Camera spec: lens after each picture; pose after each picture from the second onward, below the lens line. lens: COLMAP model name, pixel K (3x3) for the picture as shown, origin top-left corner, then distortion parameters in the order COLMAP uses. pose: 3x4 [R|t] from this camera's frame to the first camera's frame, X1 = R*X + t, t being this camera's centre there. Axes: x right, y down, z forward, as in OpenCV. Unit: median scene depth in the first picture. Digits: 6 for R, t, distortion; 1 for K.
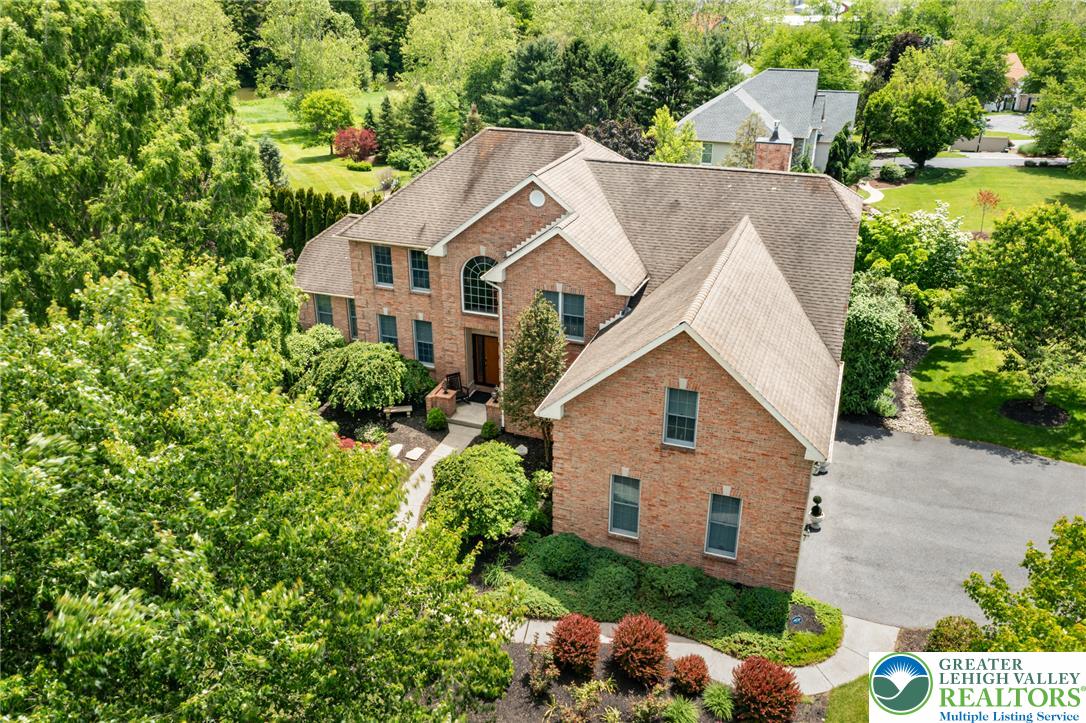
lens RADIAL K [[840.4, 0, 543.0], [0, 840.4, 361.5], [0, 0, 1]] dist [-0.010094, -0.003463]
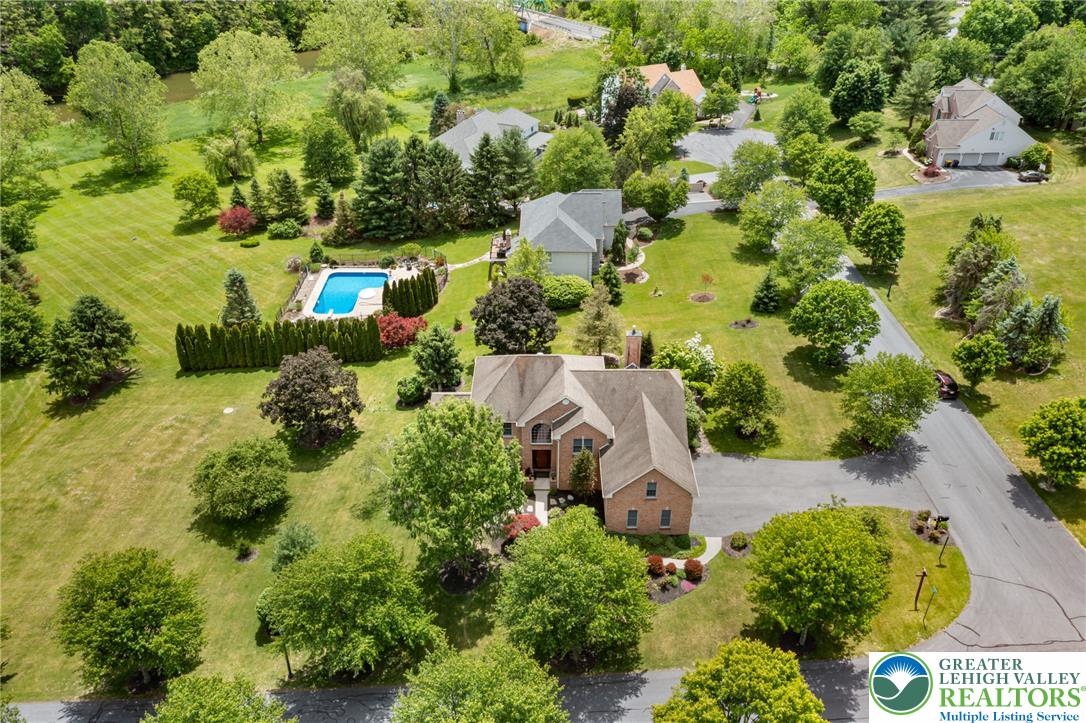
lens RADIAL K [[840.4, 0, 543.0], [0, 840.4, 361.5], [0, 0, 1]] dist [-0.010094, -0.003463]
pose [[0.936987, -0.189897, 0.293247, -0.788663], [0.147802, 0.976025, 0.159783, -0.728704], [-0.316559, -0.106372, 0.942590, -1.335484]]
